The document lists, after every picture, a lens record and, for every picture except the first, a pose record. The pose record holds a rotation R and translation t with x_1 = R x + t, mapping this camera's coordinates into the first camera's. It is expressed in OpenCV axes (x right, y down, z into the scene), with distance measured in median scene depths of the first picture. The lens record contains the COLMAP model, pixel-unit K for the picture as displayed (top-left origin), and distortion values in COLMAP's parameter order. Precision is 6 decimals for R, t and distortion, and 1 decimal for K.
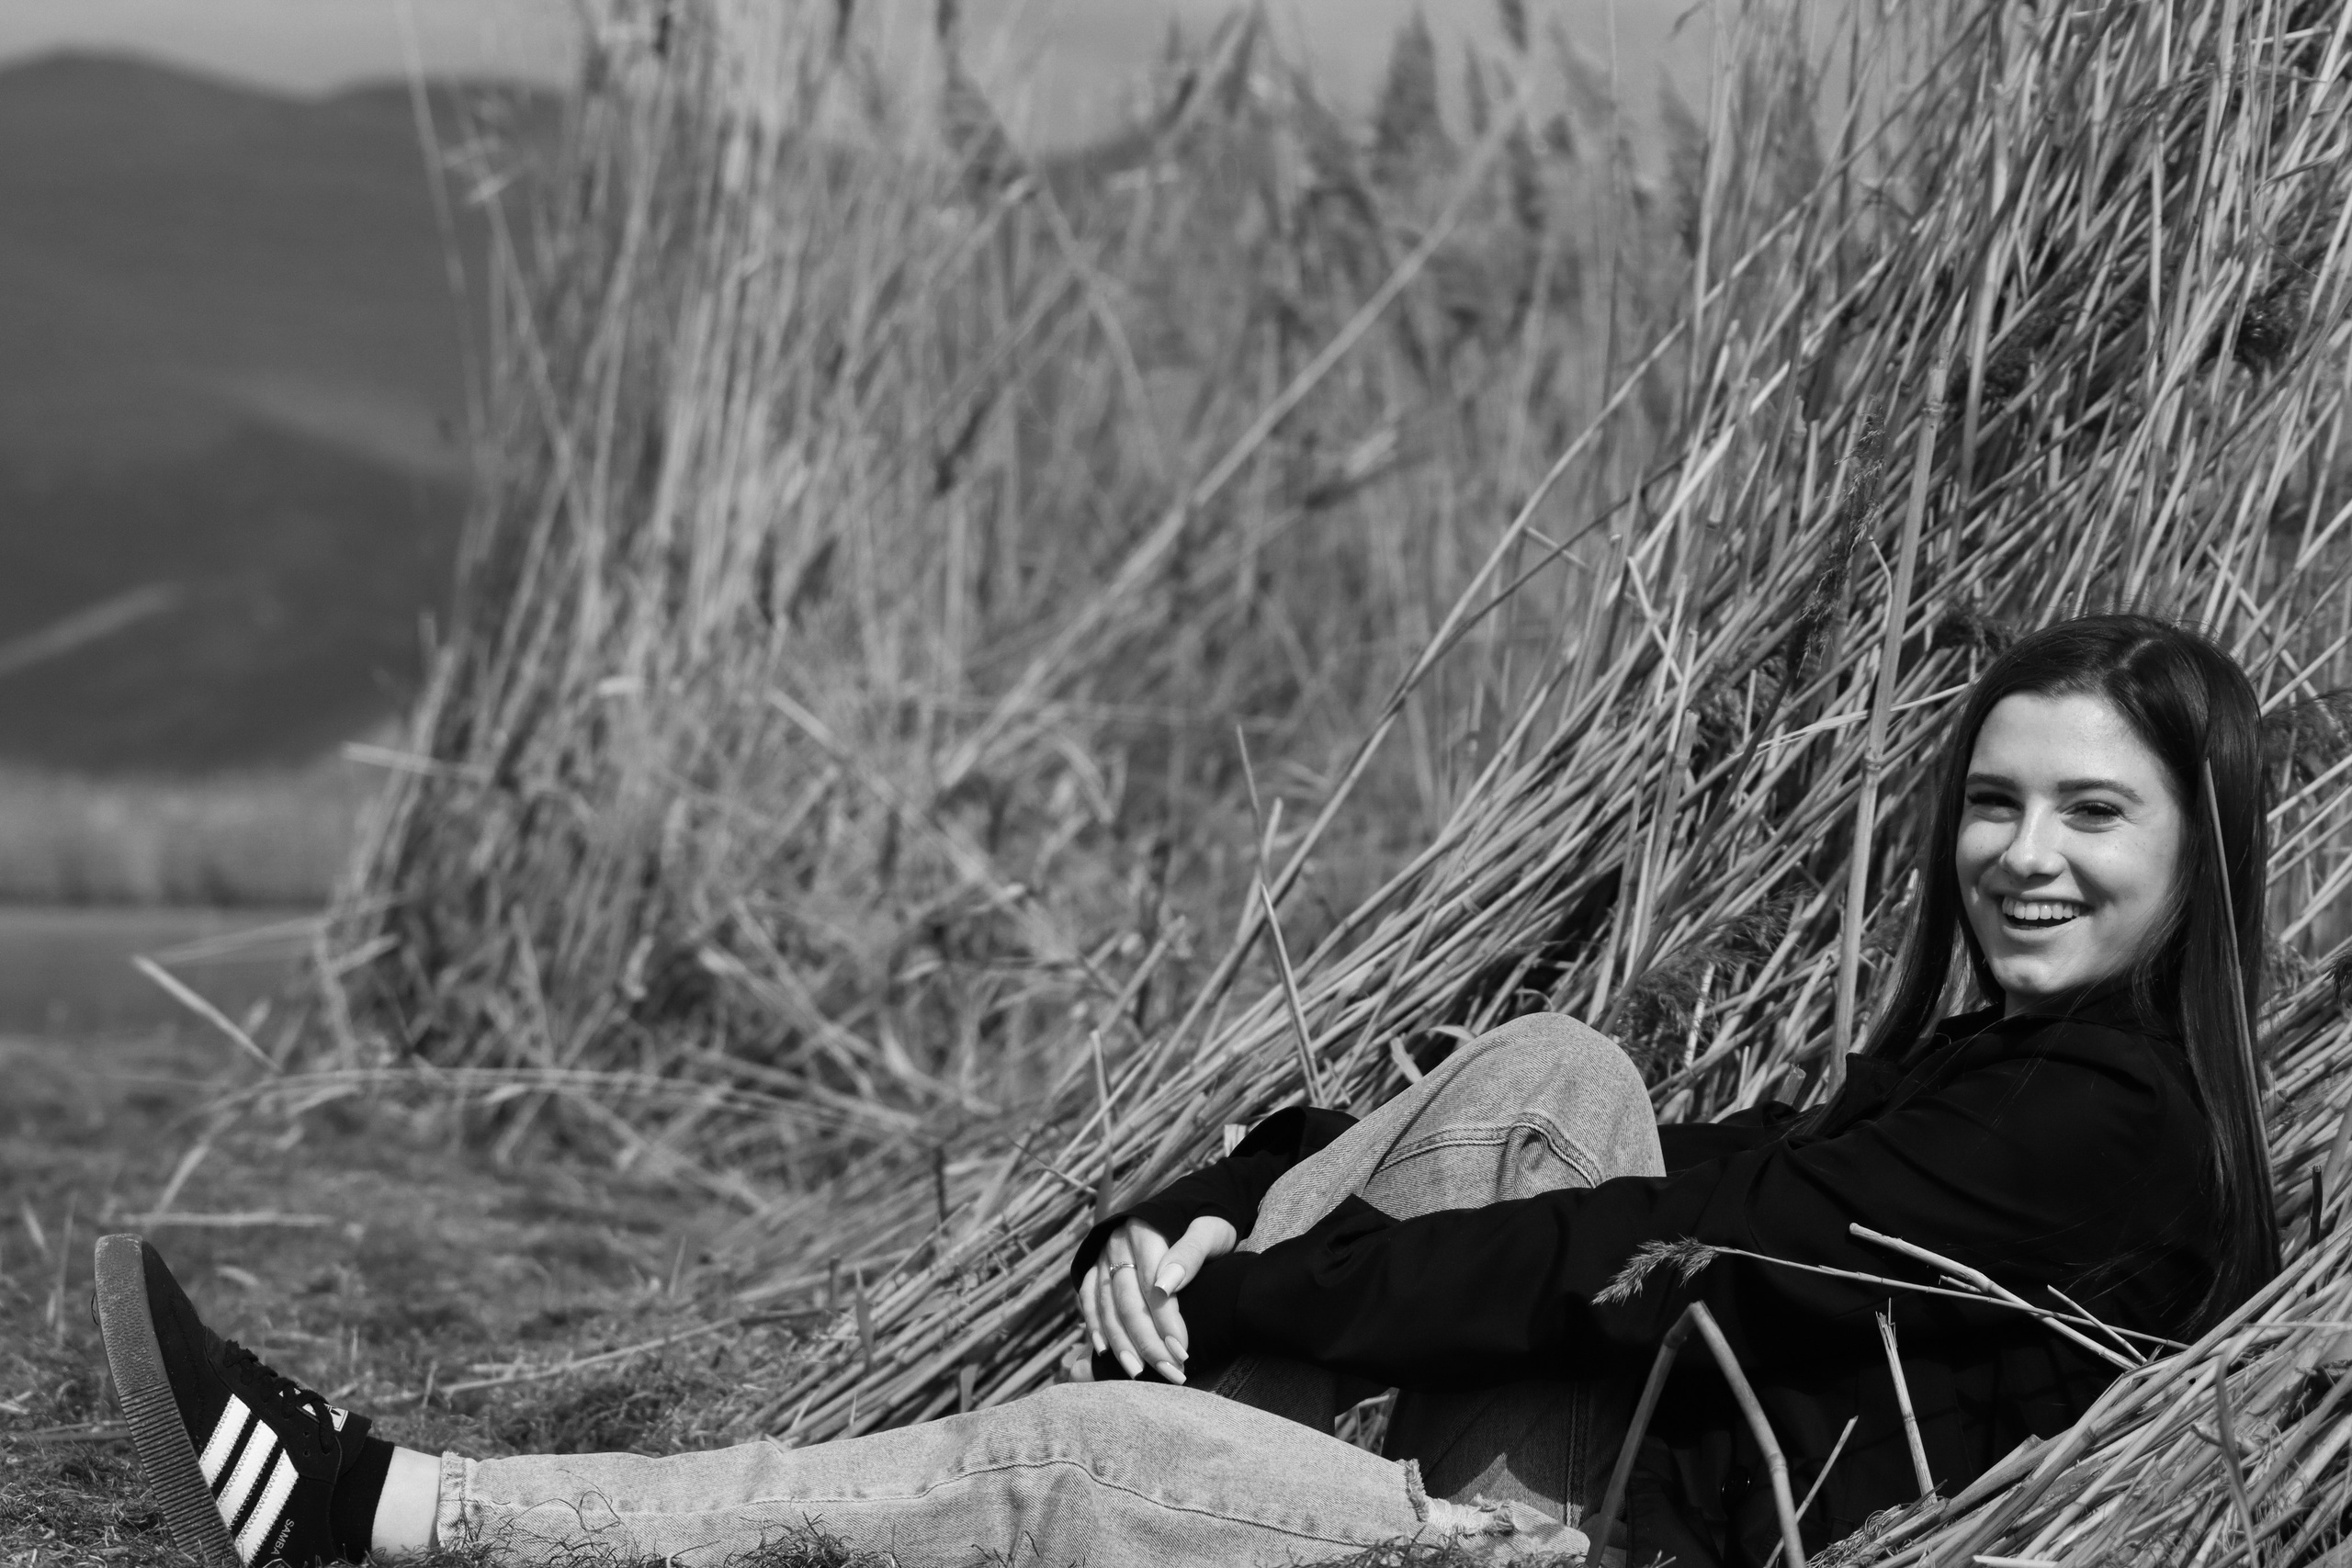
lens RADIAL K [[11504.3, 0, 1176.0], [0, 11504.3, 784.0], [0, 0, 1]] dist [0.278880, 9.902121]
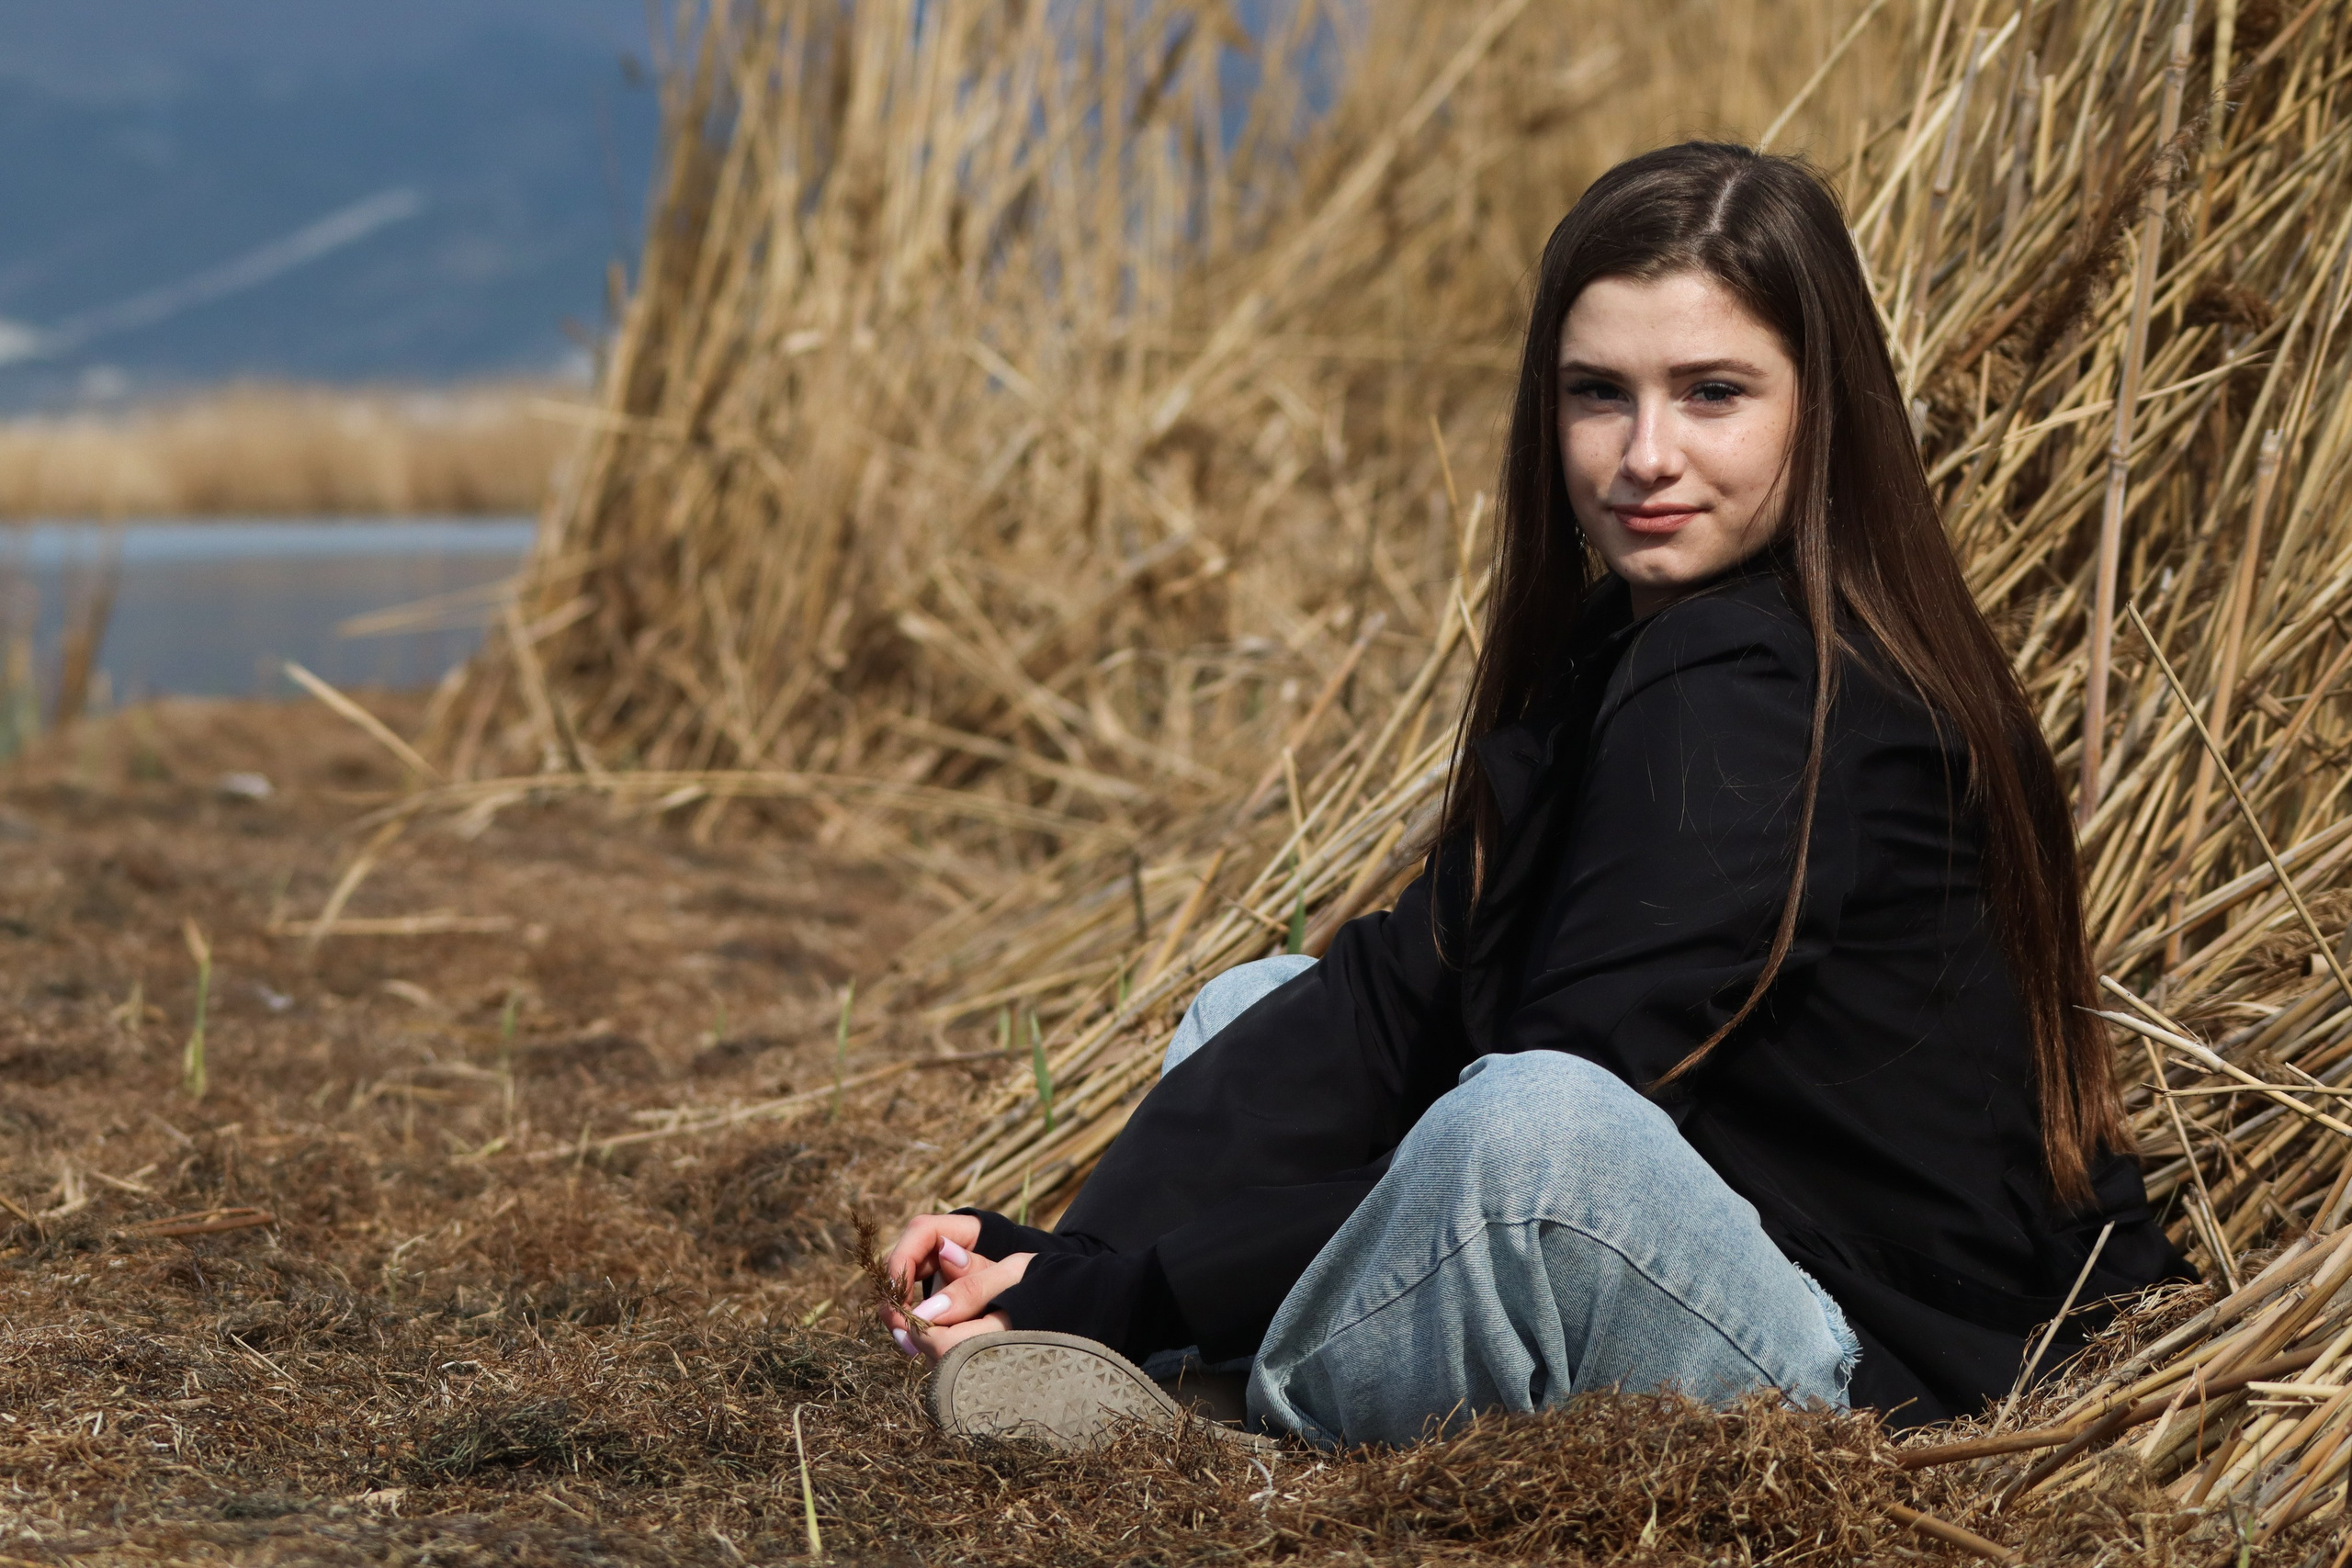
lens RADIAL K [[11145.5, 0, 1176.0], [0, 11145.5, 784.0], [0, 0, 1]] dist [0.257200, 2.731823]
pose [[0.999376, -0.024208, -0.025706, 0.007221], [0.025265, 0.998812, 0.041659, -0.013581], [0.024667, -0.042282, 0.998801, 0.102824]]
